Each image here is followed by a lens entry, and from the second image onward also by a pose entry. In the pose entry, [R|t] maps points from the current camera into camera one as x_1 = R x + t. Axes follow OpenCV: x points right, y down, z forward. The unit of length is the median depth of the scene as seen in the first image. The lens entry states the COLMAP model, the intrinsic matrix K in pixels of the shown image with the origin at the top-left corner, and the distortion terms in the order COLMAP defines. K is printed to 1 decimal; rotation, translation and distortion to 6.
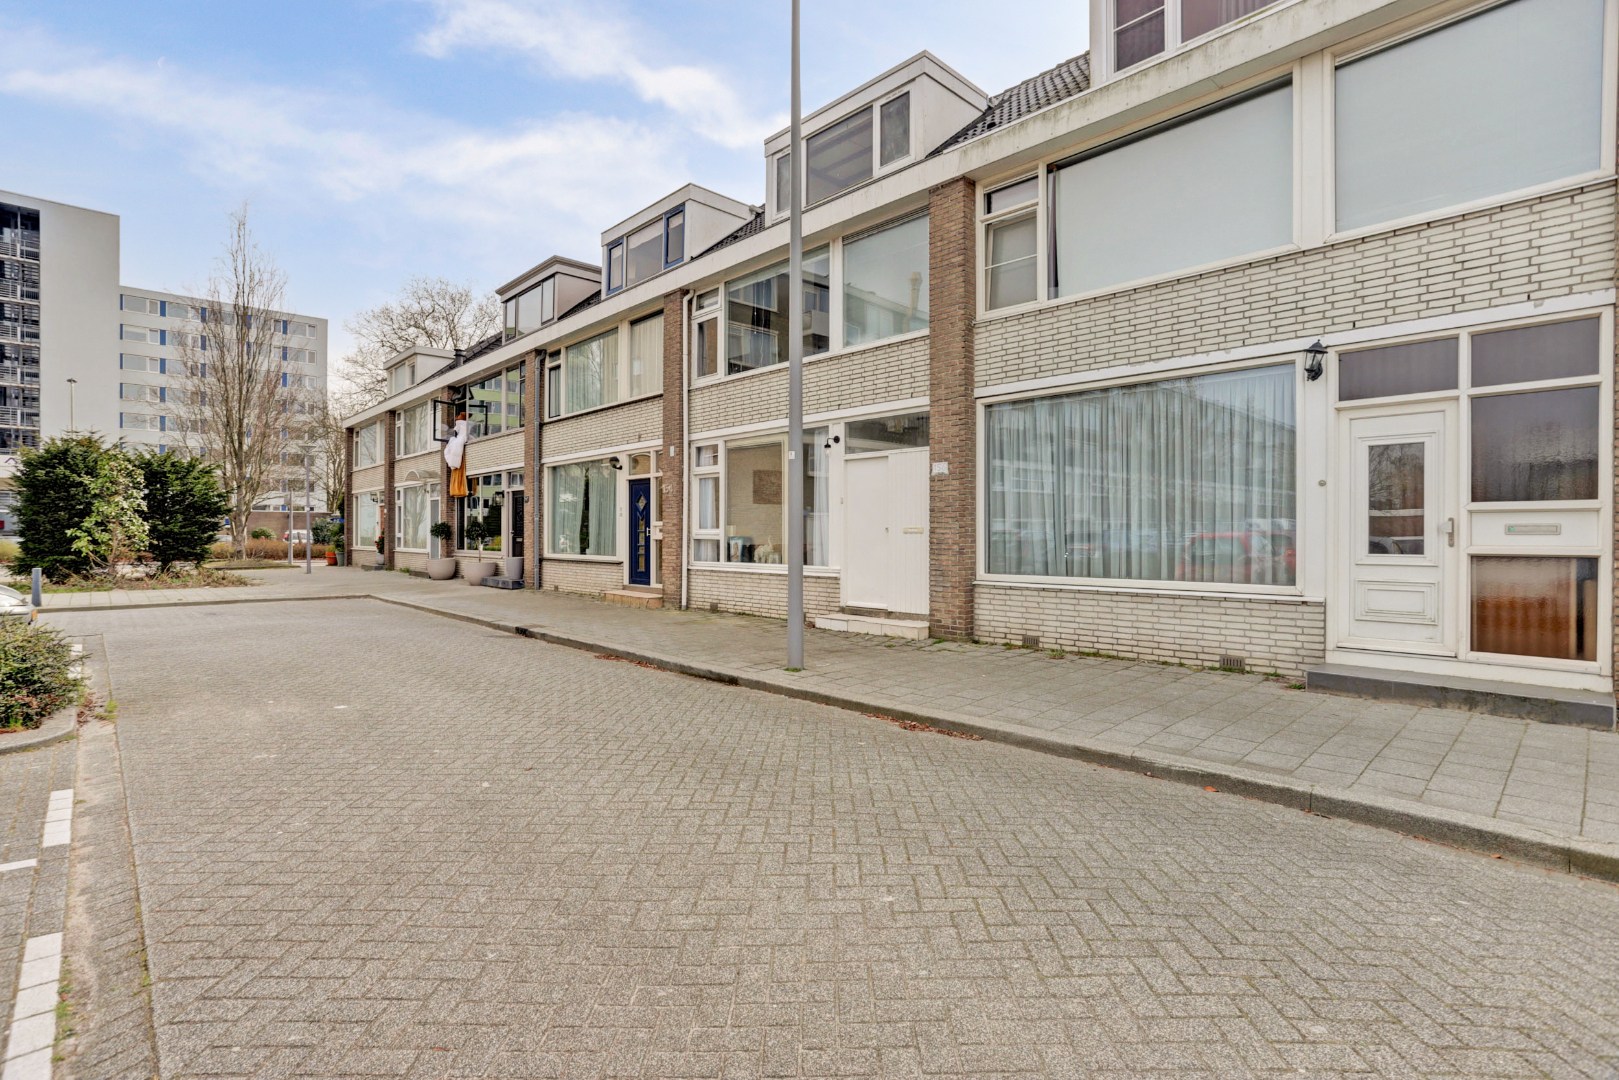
lens RADIAL K [[784.6, 0, 796.4], [0, 784.6, 534.8], [0, 0, 1]] dist [-0.057797, 0.035485]
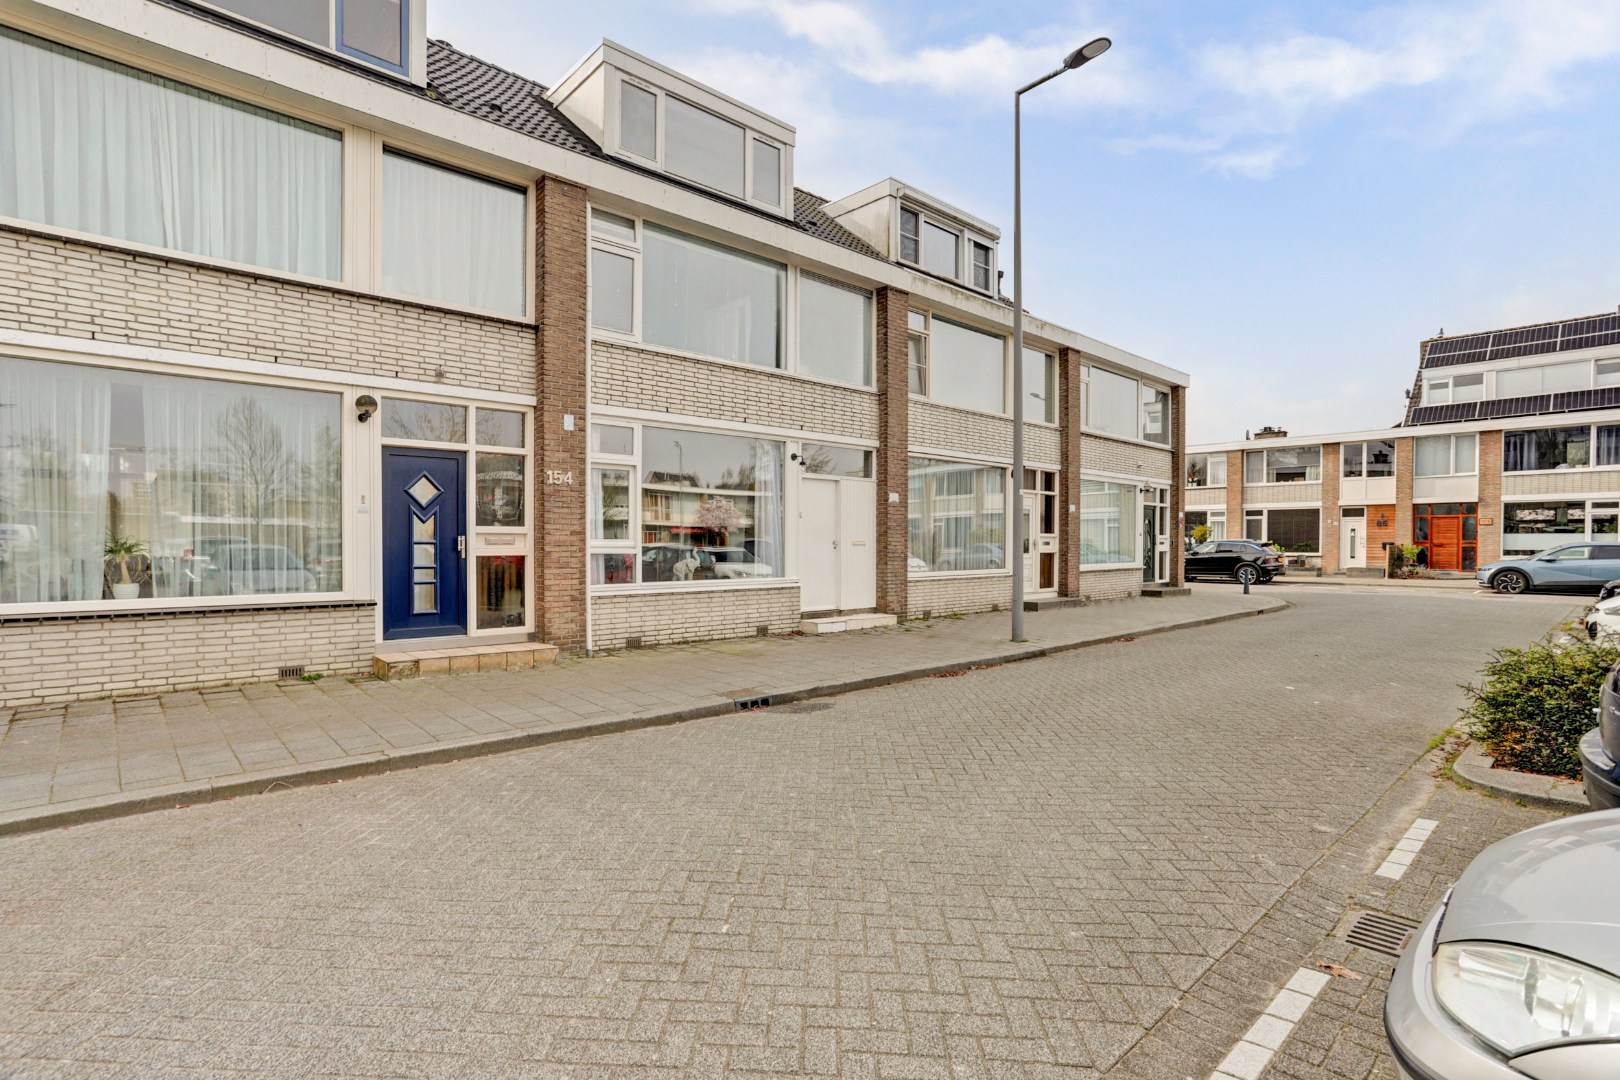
lens RADIAL K [[782.4, 0, 763.8], [0, 782.4, 548.4], [0, 0, 1]] dist [-0.036531, 0.033586]
pose [[0.043896, -0.012715, 0.998955, -0.975941], [-0.004307, 0.999907, 0.012916, -0.011273], [-0.999027, -0.004870, 0.043838, 0.966968]]
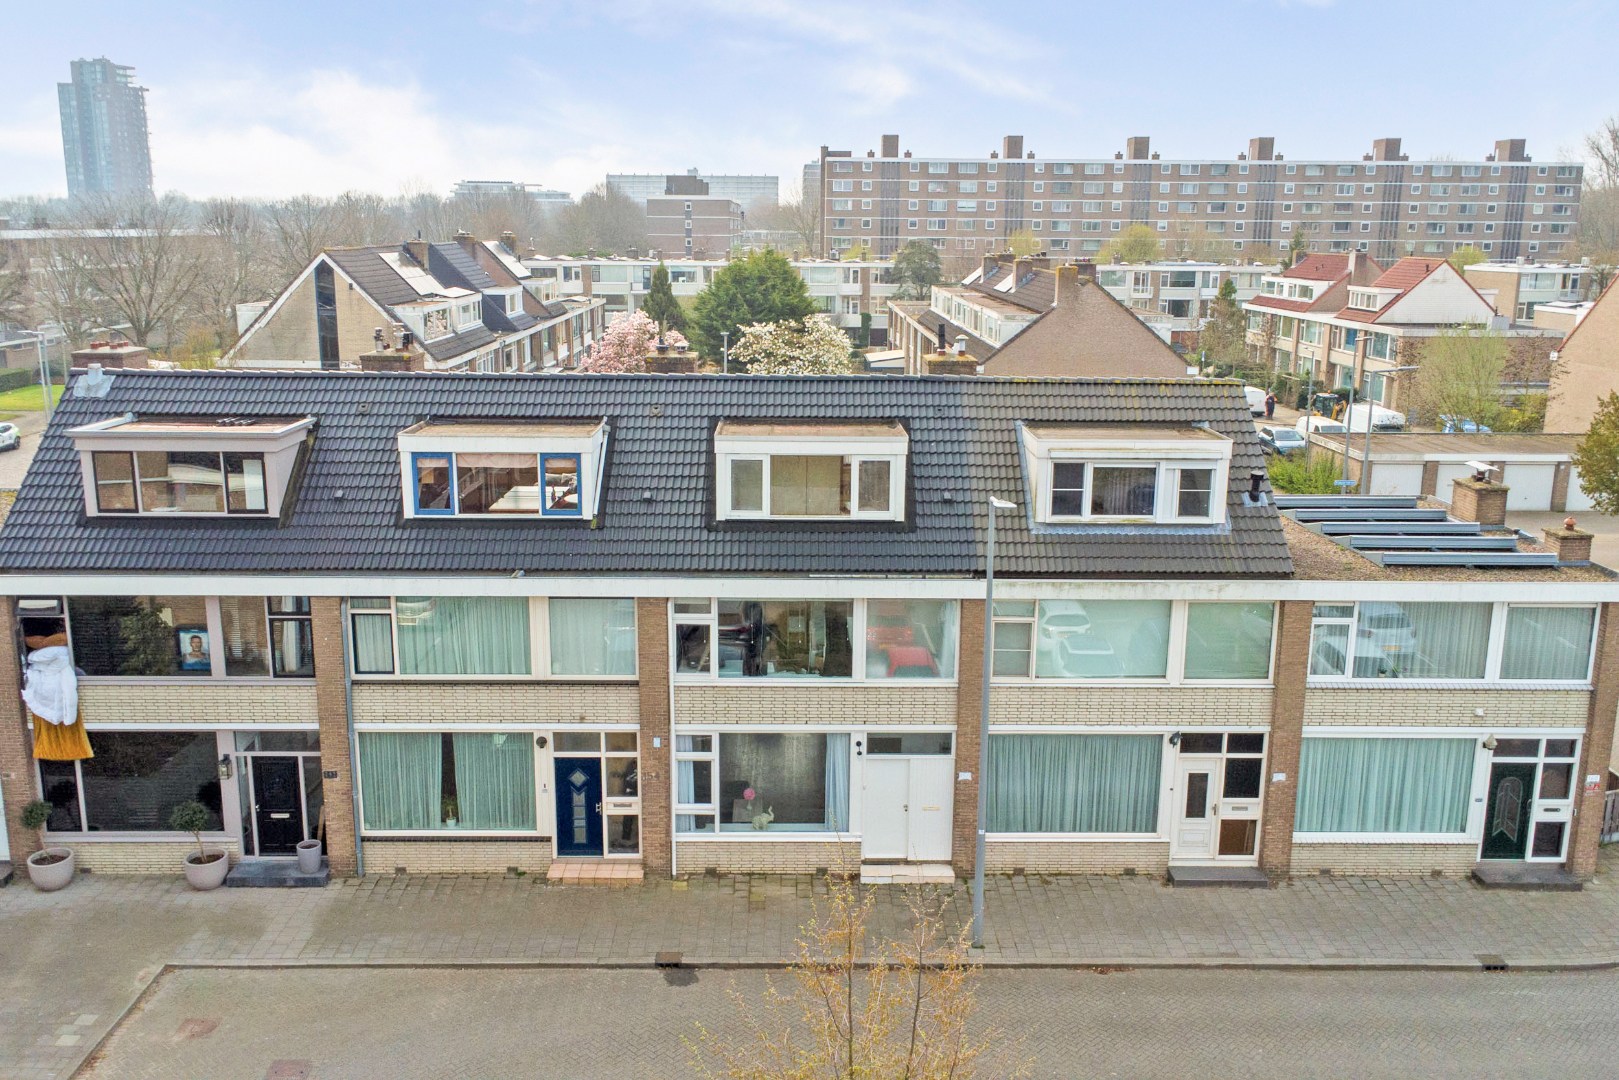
lens RADIAL K [[1391.3, 0, 809.5], [0, 1391.3, 540.0], [0, 0, 1]] dist [0.018193, -0.001223]
pose [[0.669548, -0.161604, 0.724976, -1.610740], [-0.007442, 0.974536, 0.224106, -0.957899], [-0.742732, -0.155445, 0.651296, -0.405712]]
